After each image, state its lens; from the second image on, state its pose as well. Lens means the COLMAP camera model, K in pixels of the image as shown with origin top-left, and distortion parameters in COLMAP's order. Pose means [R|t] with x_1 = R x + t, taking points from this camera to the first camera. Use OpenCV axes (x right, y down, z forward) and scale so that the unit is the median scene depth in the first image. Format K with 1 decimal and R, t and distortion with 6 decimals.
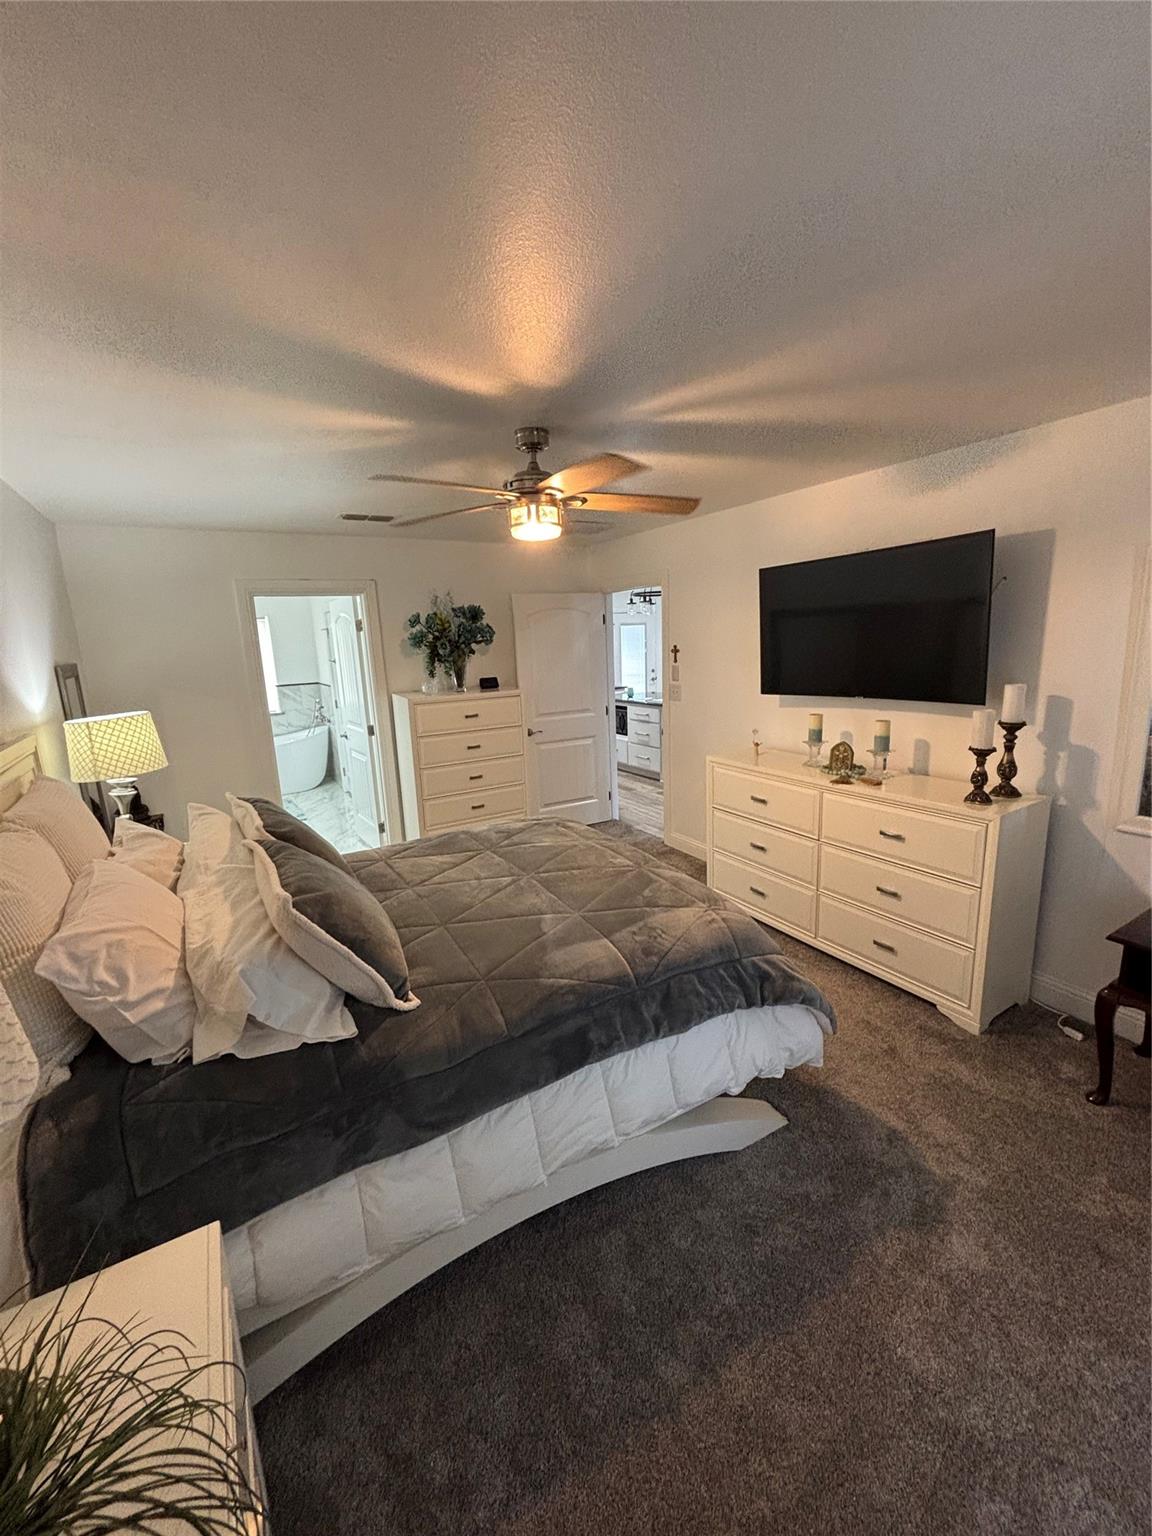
lens RADIAL K [[620.4, 0, 576.0], [0, 620.4, 768.0], [0, 0, 1]] dist [-0.000276, -0.000070]
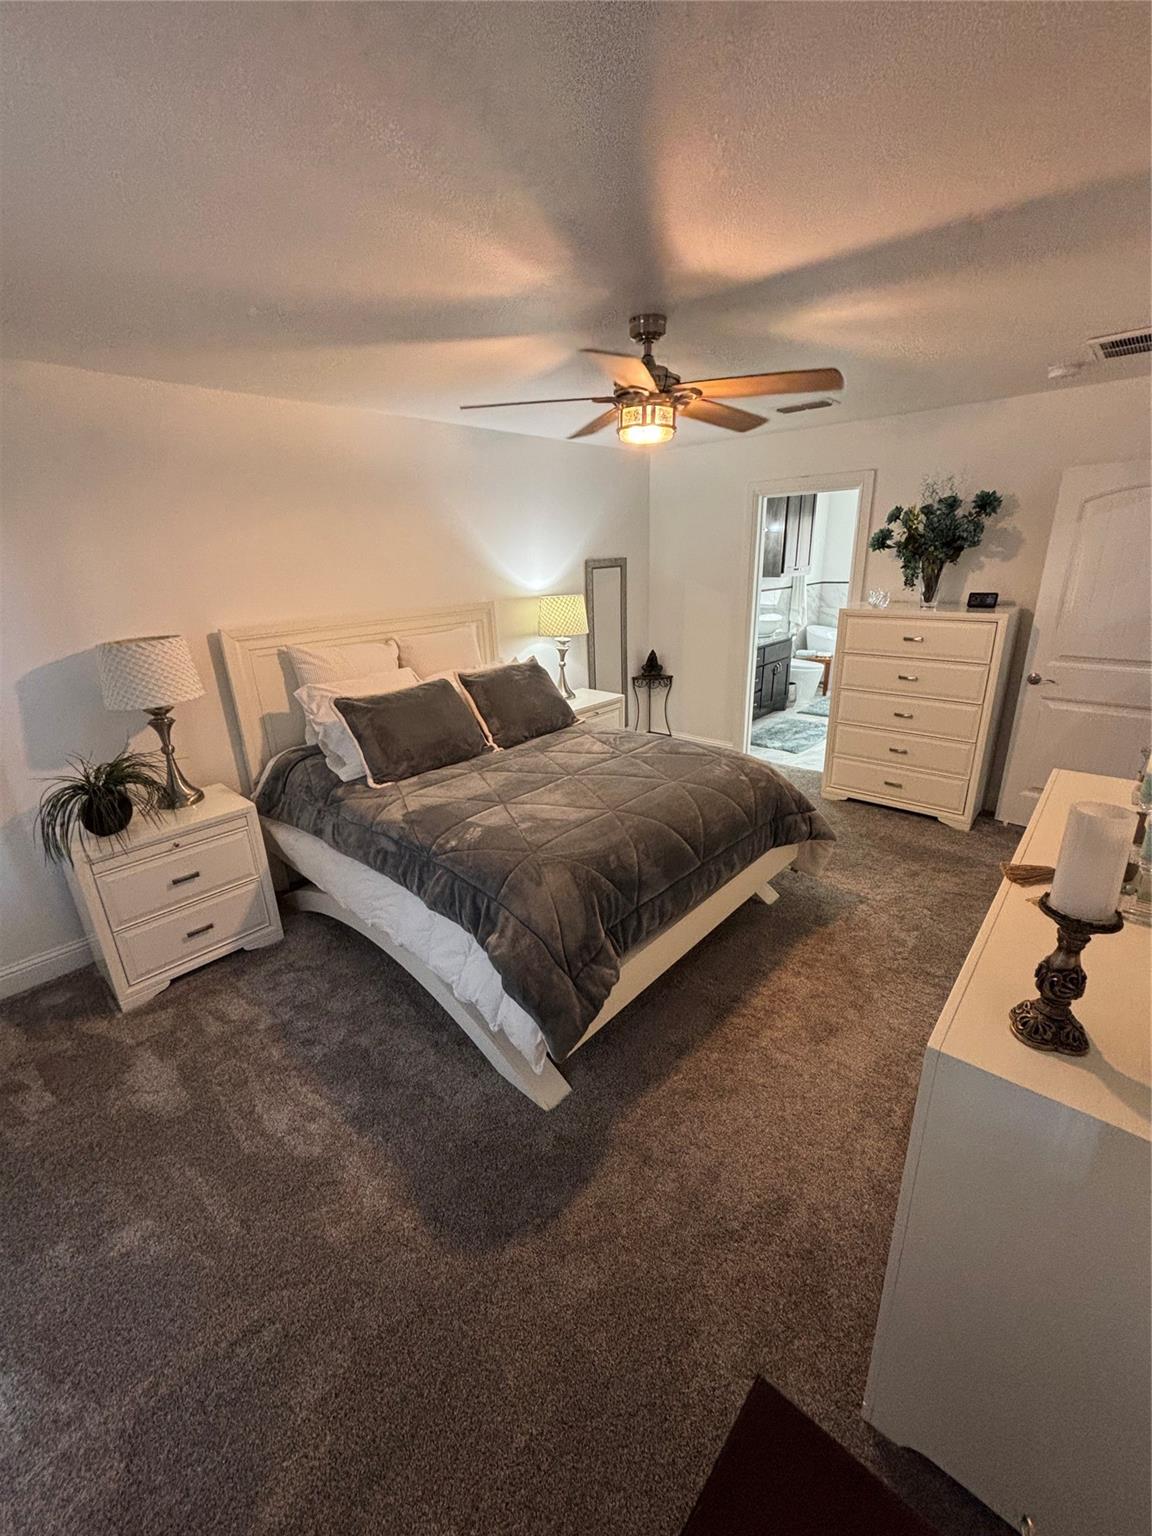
lens RADIAL K [[631.0, 0, 576.0], [0, 631.0, 768.0], [0, 0, 1]] dist [0.000370, 0.000005]
pose [[0.311709, 0.348939, -0.883787, 0.831917], [-0.183400, 0.934732, 0.304369, -0.169054], [0.932310, 0.067212, 0.355360, 0.543987]]
